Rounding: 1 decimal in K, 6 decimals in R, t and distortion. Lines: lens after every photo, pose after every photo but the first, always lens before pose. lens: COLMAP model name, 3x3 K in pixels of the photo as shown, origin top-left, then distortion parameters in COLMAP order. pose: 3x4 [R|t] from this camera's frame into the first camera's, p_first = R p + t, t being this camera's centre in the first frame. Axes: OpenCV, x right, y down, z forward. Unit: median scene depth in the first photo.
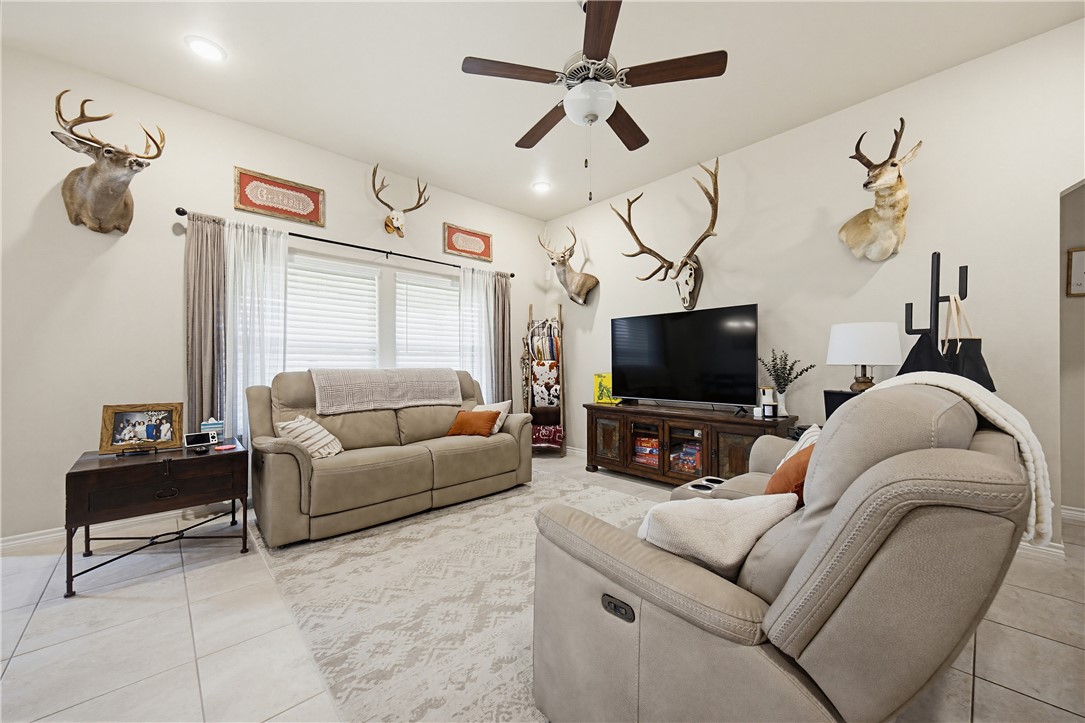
lens RADIAL K [[414.1, 0, 541.6], [0, 414.1, 368.6], [0, 0, 1]] dist [-0.002906, -0.000065]
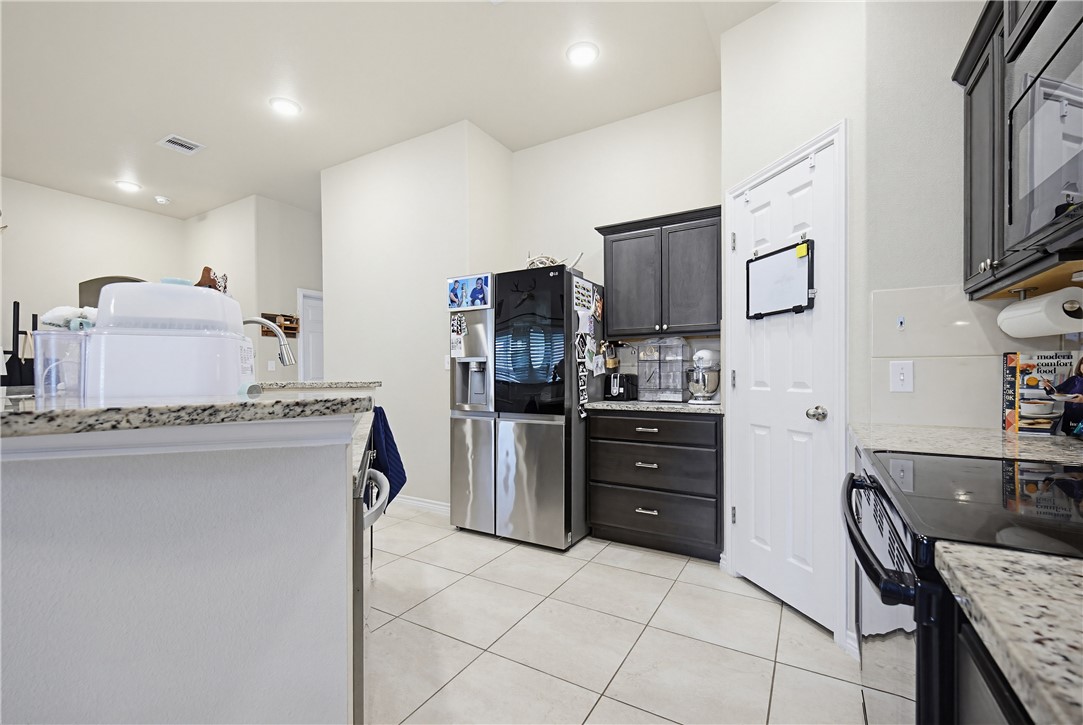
lens RADIAL K [[459.1, 0, 541.0], [0, 459.1, 371.6], [0, 0, 1]] dist [-0.001359, -0.000236]
pose [[-0.288391, -0.001213, 0.957512, -0.970251], [0.004419, 0.999987, 0.002597, -0.014314], [-0.957503, 0.004980, -0.288382, -0.289718]]
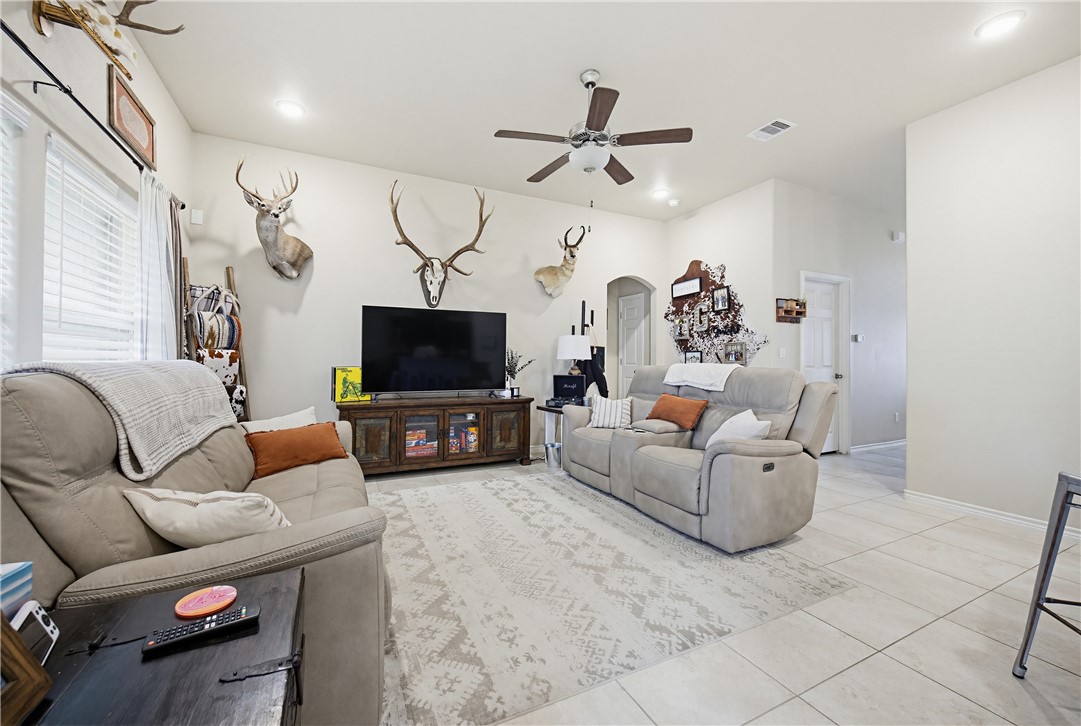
lens RADIAL K [[429.5, 0, 542.0], [0, 429.5, 359.3], [0, 0, 1]] dist [-0.001530, 0.000104]
pose [[0.281903, 0.000174, 0.959443, -0.797217], [-0.003727, 0.999993, 0.000914, -0.009534], [-0.959436, -0.003833, 0.281901, 0.495846]]
